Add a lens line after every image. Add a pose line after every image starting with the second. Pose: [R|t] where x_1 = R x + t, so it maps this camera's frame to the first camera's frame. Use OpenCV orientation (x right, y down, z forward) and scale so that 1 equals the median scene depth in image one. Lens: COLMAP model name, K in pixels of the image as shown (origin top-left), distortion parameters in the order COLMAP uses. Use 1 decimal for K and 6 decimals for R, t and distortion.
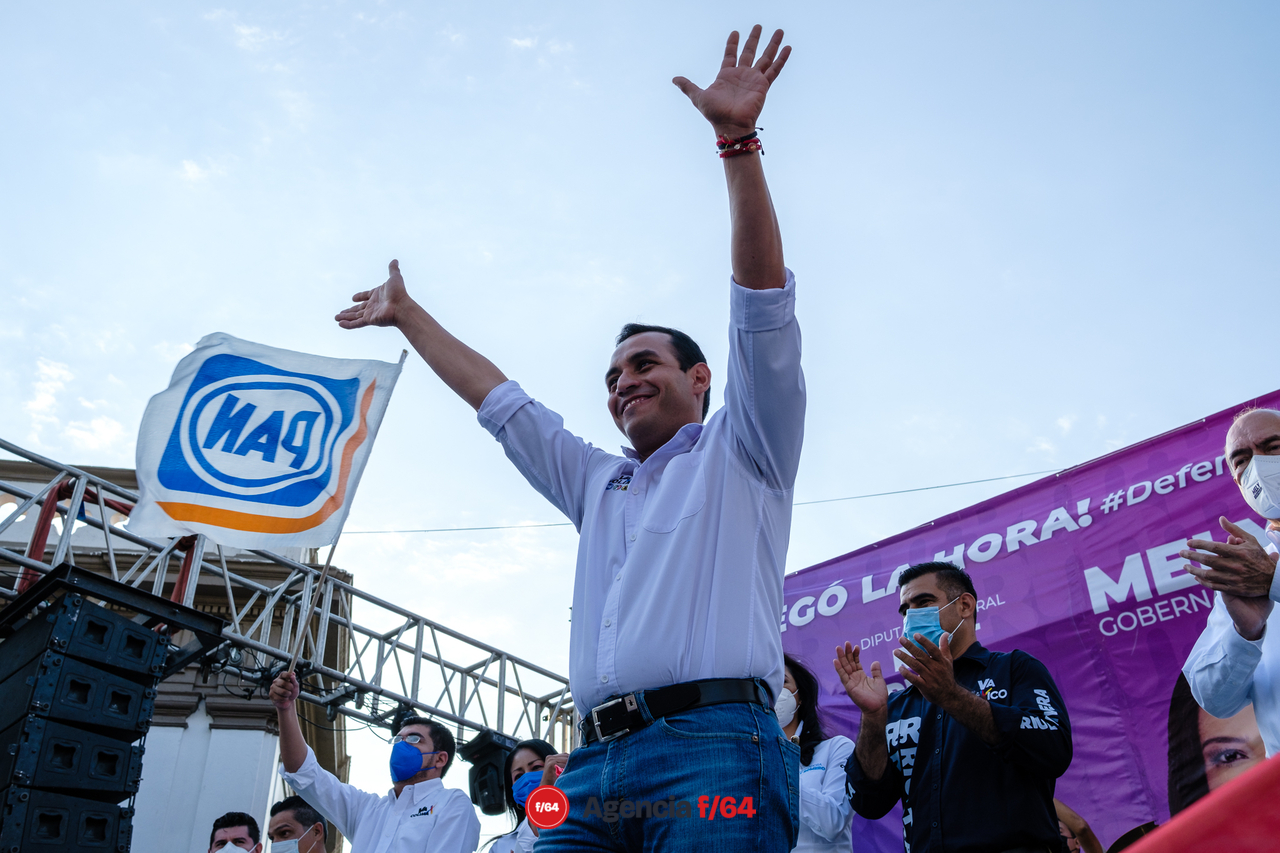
lens RADIAL K [[1206.2, 0, 645.8], [0, 1206.2, 413.3], [0, 0, 1]] dist [-0.071066, 0.175987]
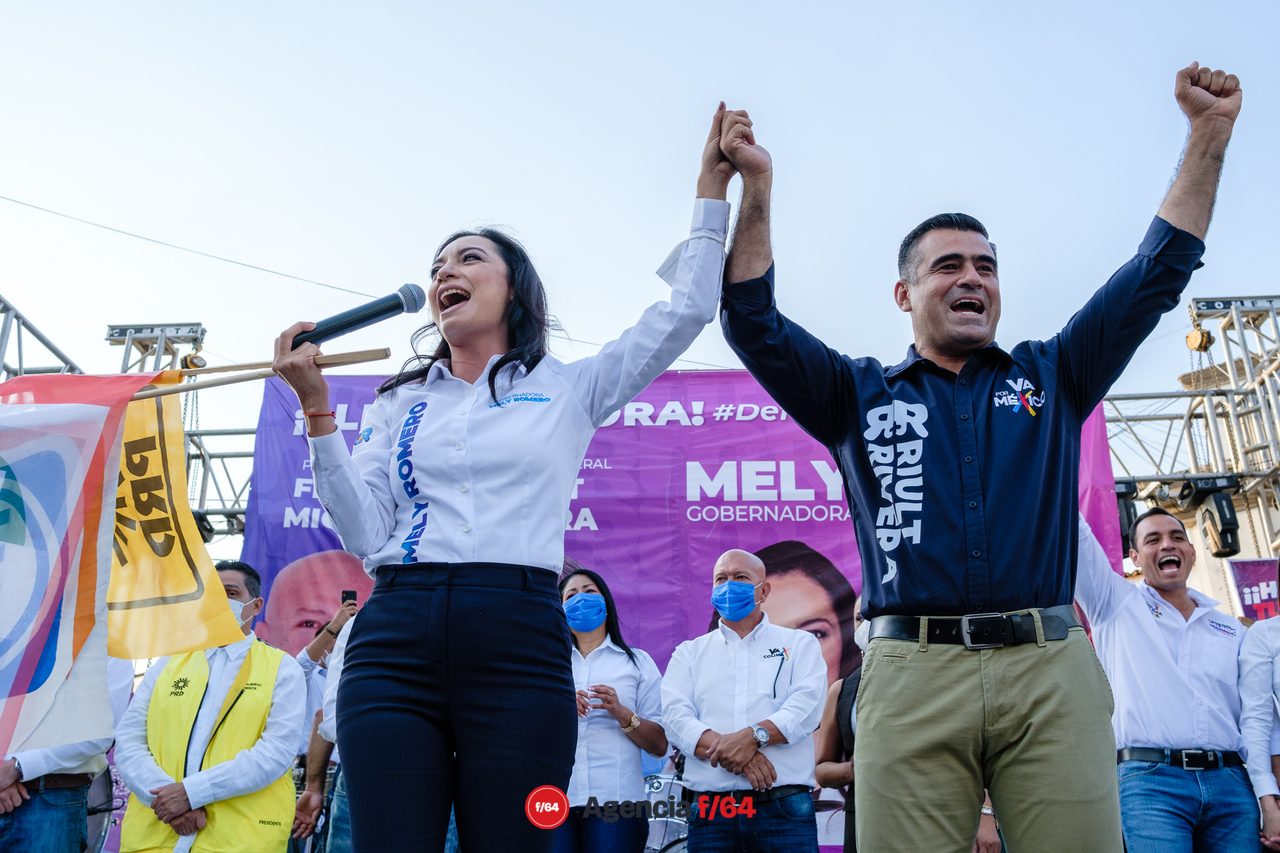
lens RADIAL K [[1212.9, 0, 644.0], [0, 1212.9, 406.8], [0, 0, 1]] dist [-0.069765, 0.173216]
pose [[0.790608, 0.268641, 0.550246, -0.333268], [-0.363402, 0.929108, 0.068535, 0.016474], [-0.492827, -0.254145, 0.832185, 0.056969]]
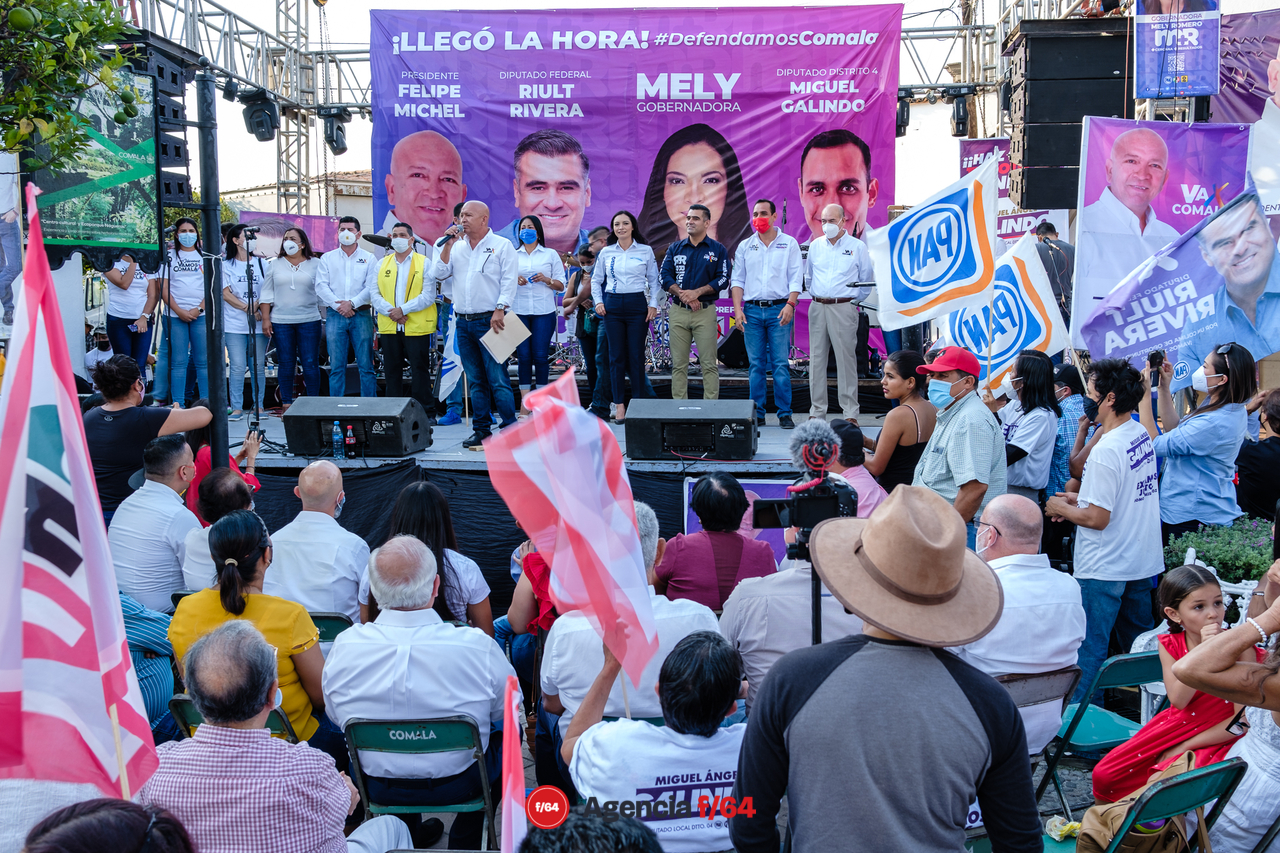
lens RADIAL K [[1206.2, 0, 645.8], [0, 1206.2, 413.3], [0, 0, 1]] dist [-0.071066, 0.175987]
pose [[0.819777, -0.021108, 0.572294, -0.722676], [-0.345811, 0.778315, 0.524061, -0.452085], [-0.456487, -0.627519, 0.630746, -0.535571]]
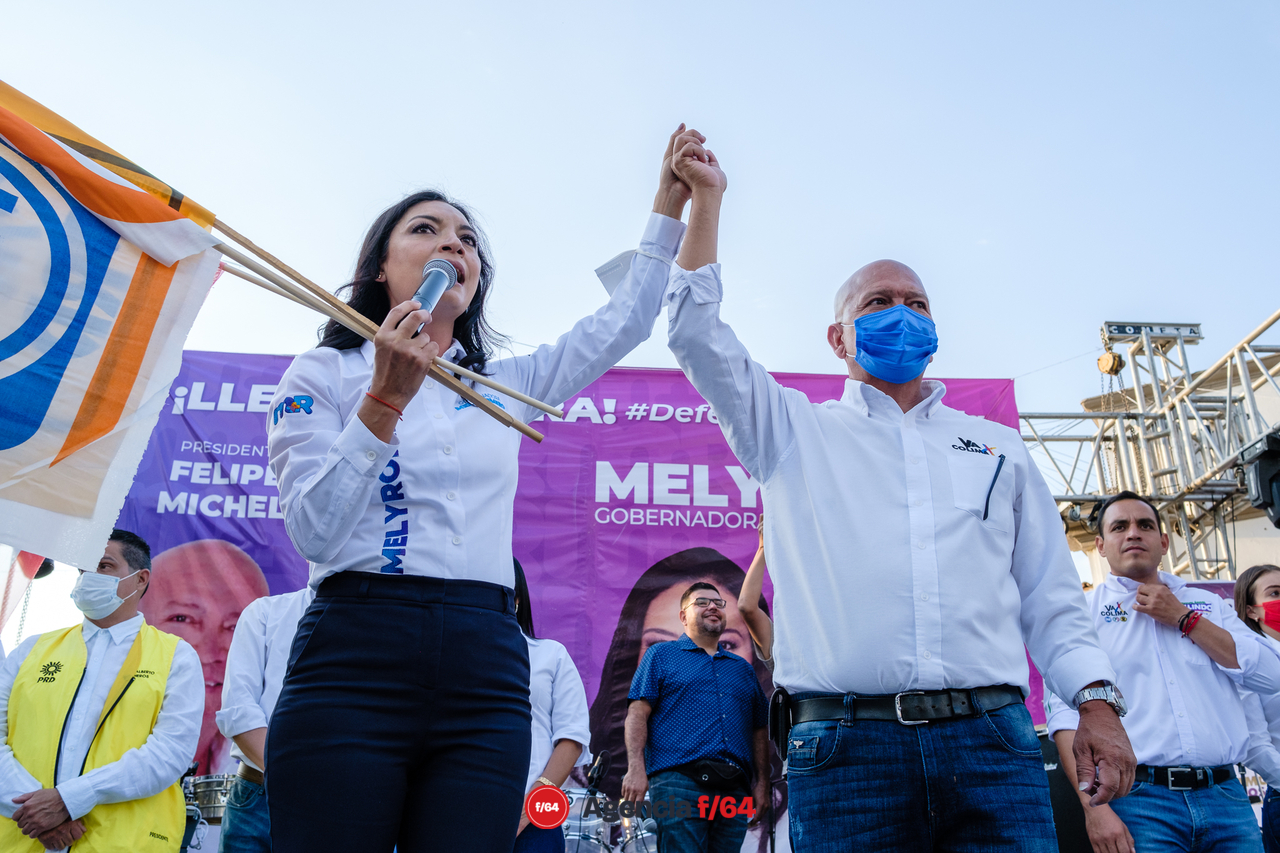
lens RADIAL K [[1206.2, 0, 645.8], [0, 1206.2, 413.3], [0, 0, 1]] dist [-0.071066, 0.175987]
pose [[0.713514, 0.310224, 0.628219, -0.321022], [-0.412306, 0.910858, 0.018491, 0.052531], [-0.566482, -0.272212, 0.777817, 0.121146]]
